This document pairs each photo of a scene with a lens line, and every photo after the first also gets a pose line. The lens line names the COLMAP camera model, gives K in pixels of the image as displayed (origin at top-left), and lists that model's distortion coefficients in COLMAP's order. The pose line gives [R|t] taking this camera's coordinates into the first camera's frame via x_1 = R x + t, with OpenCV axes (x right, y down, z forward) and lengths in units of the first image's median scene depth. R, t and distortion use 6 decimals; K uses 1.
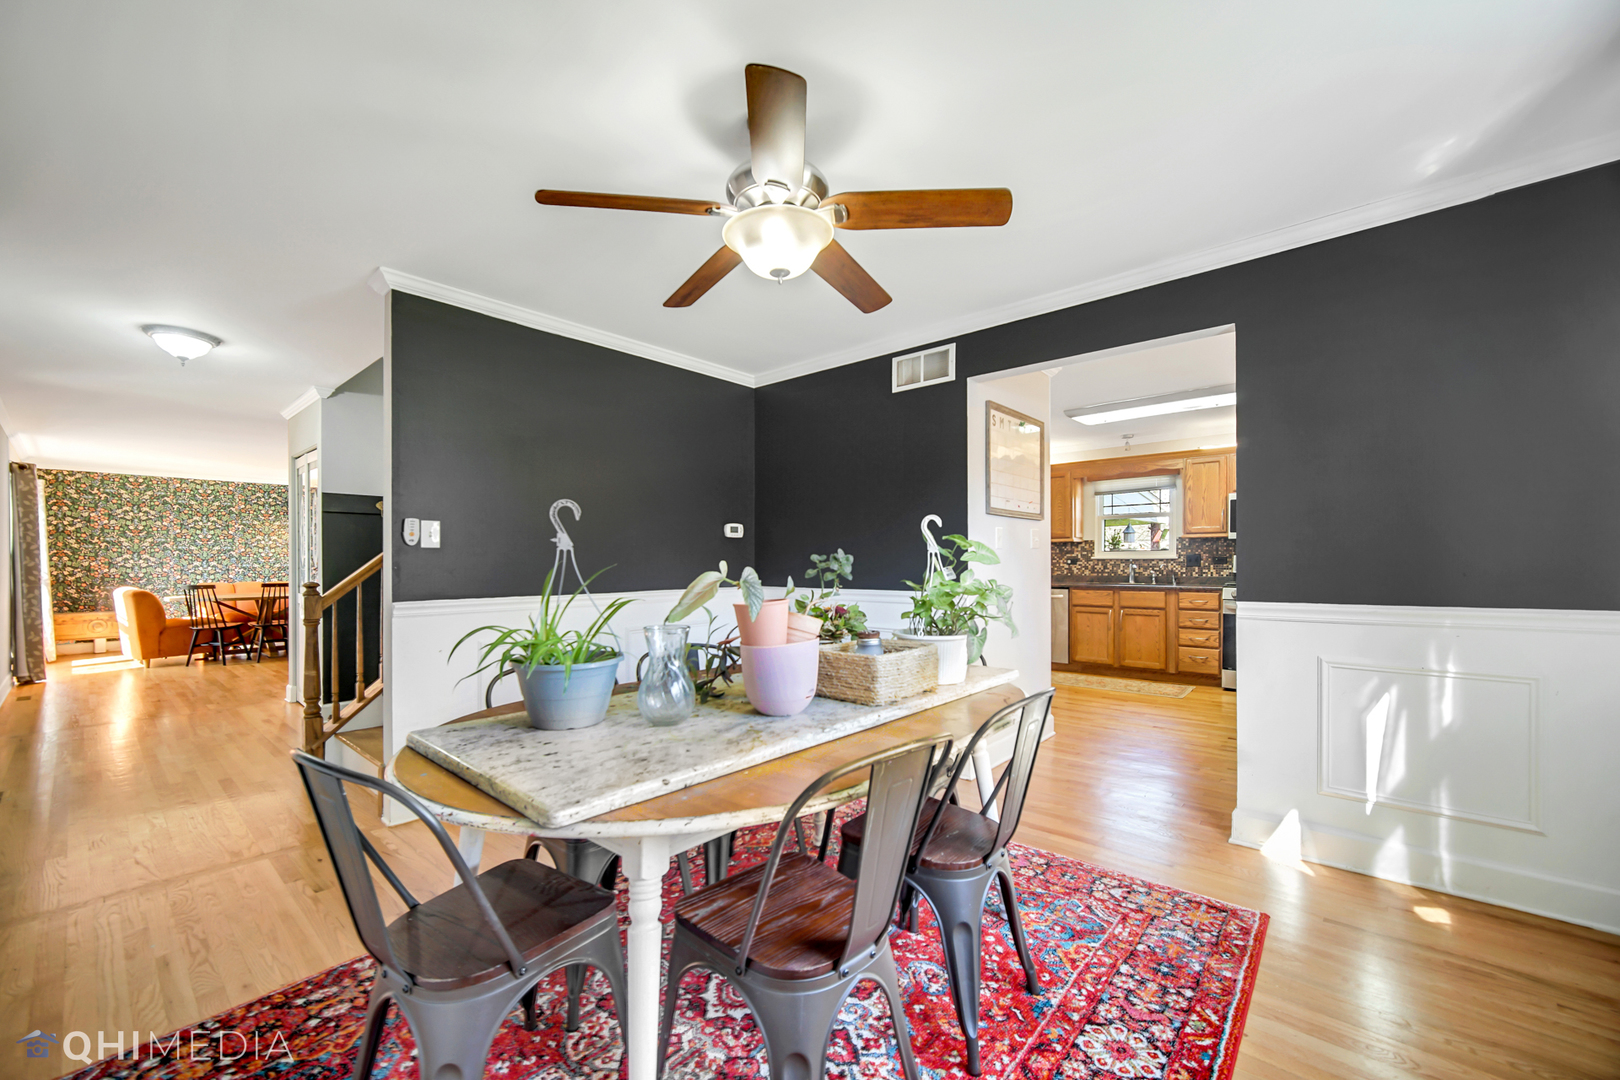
lens RADIAL K [[648.3, 0, 801.9], [0, 648.3, 562.1], [0, 0, 1]] dist [-0.000594, -0.000075]
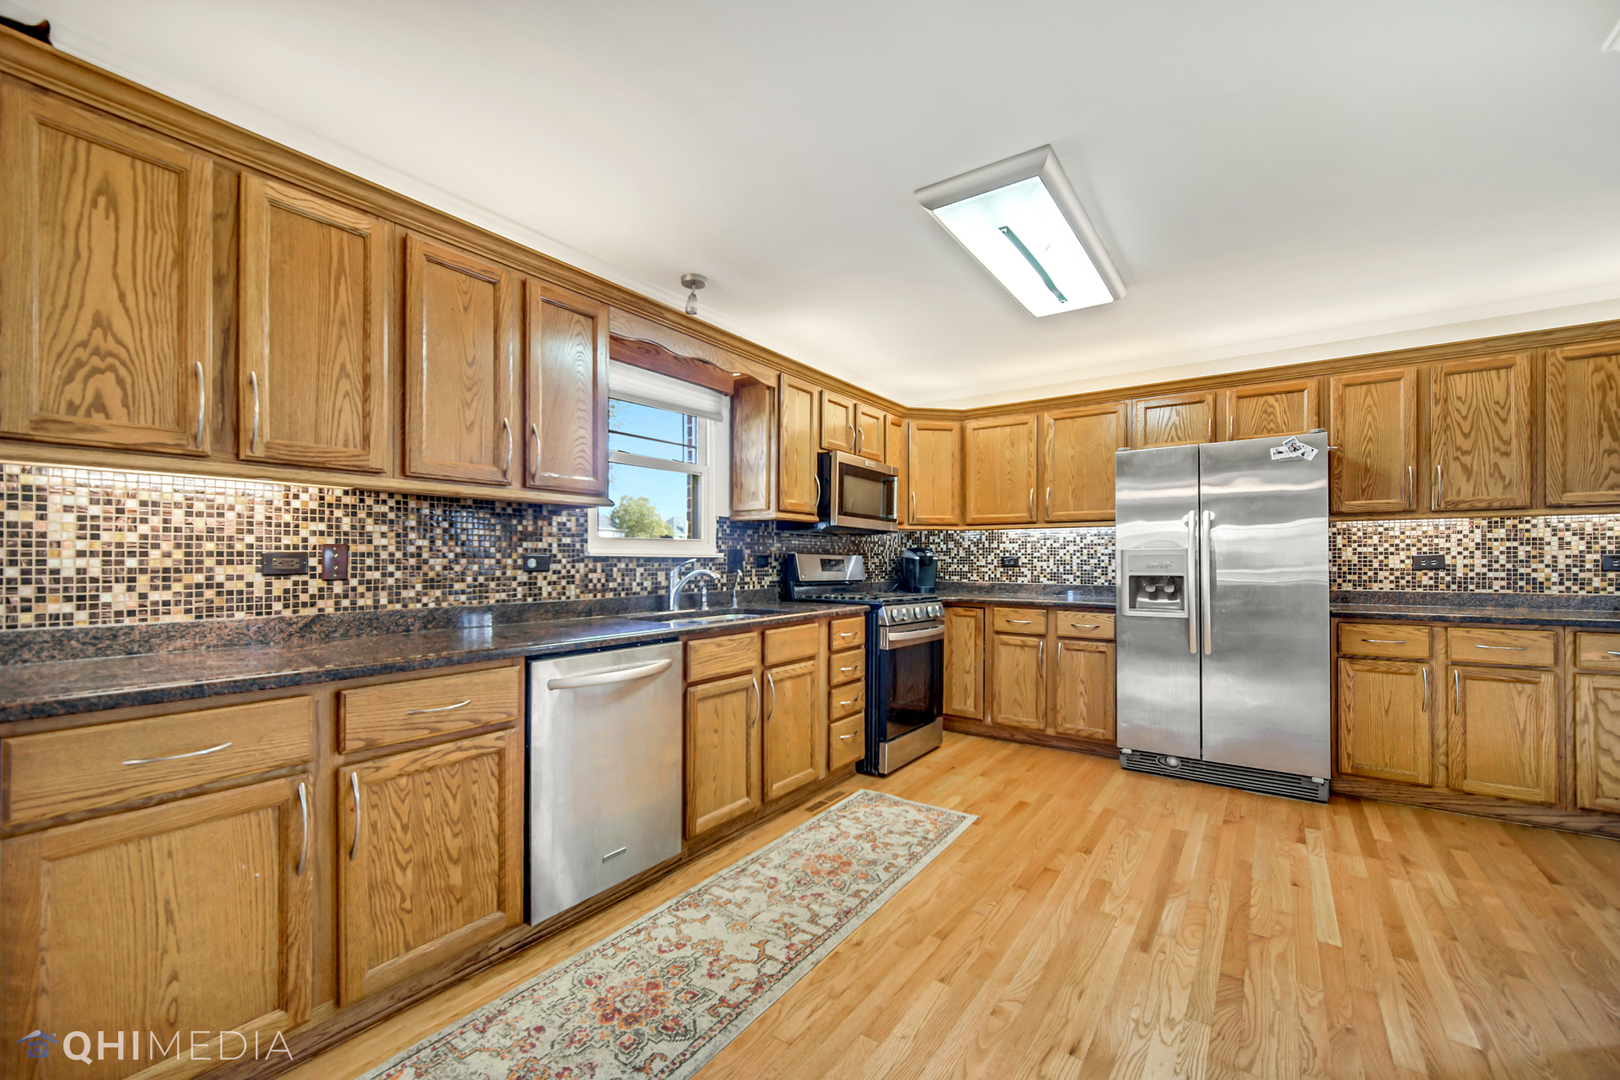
lens RADIAL K [[648.3, 0, 801.9], [0, 648.3, 562.1], [0, 0, 1]] dist [-0.000594, -0.000075]
pose [[-0.096679, 0.003567, 0.995309, 0.057173], [0.001969, 0.999992, -0.003392, 0.000369], [-0.995314, 0.001632, -0.096685, 1.005755]]
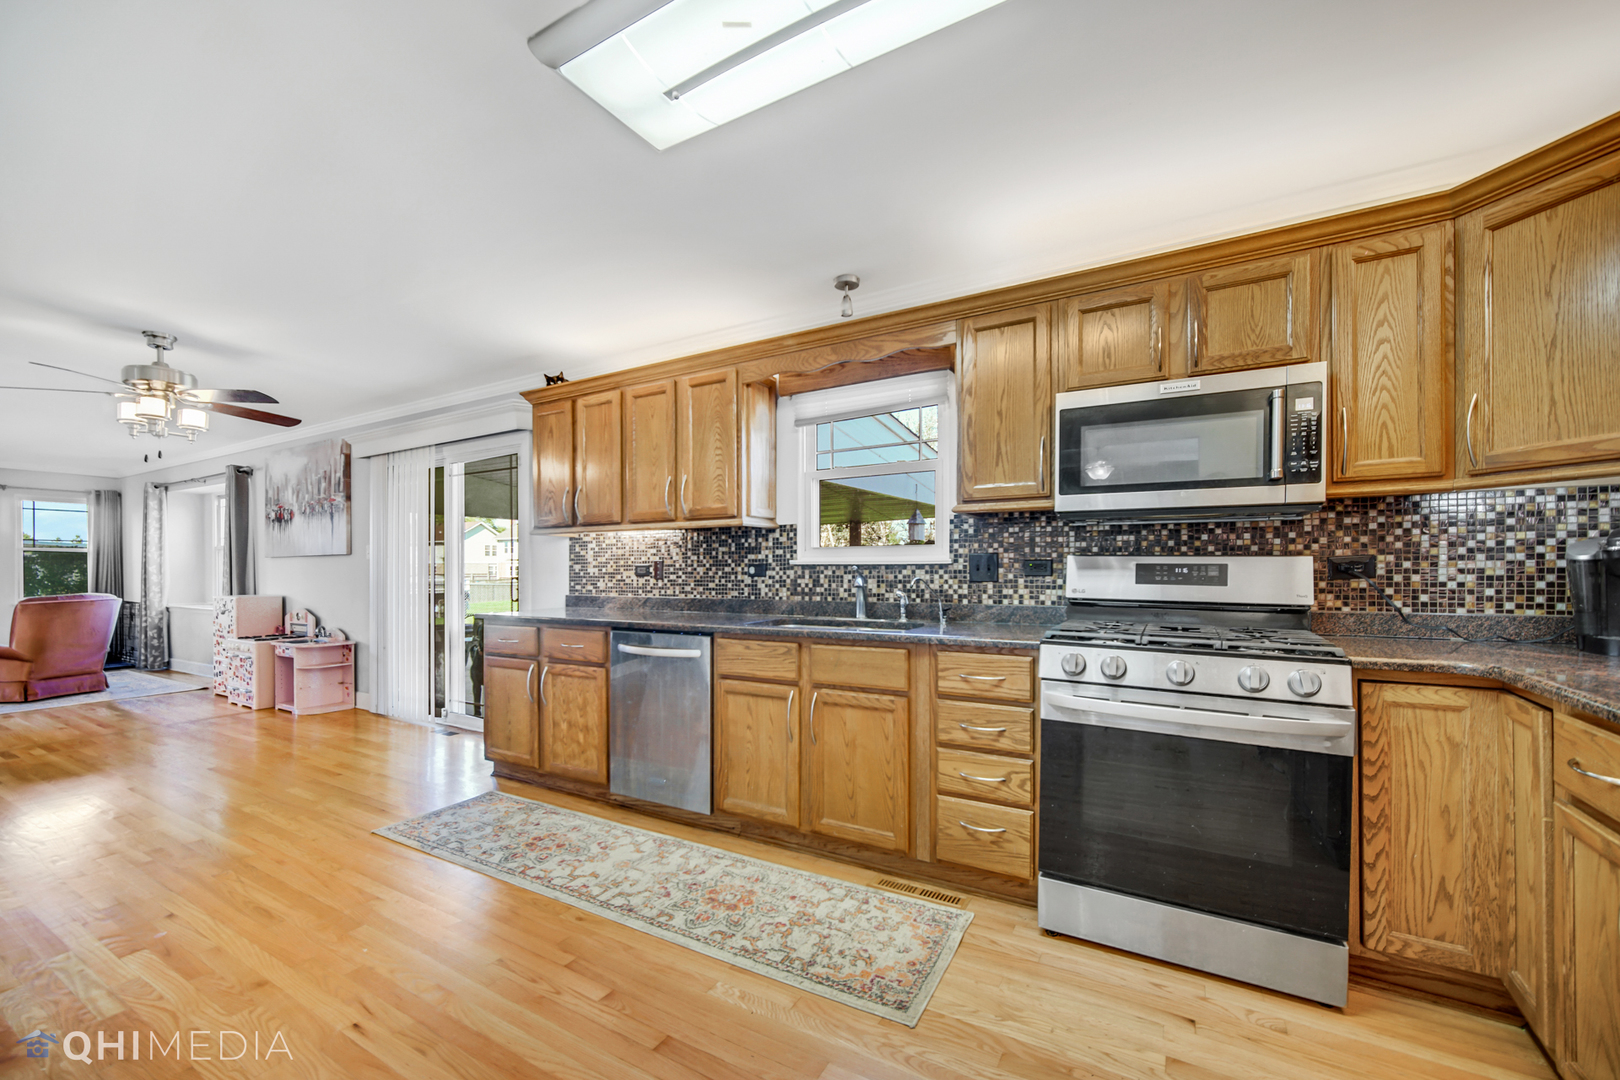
lens RADIAL K [[648.3, 0, 801.9], [0, 648.3, 562.1], [0, 0, 1]] dist [-0.000594, -0.000075]
pose [[0.979721, 0.003313, 0.200340, 0.399924], [-0.000855, 0.999923, -0.012352, -0.000841], [-0.200366, 0.011930, 0.979648, 0.602145]]
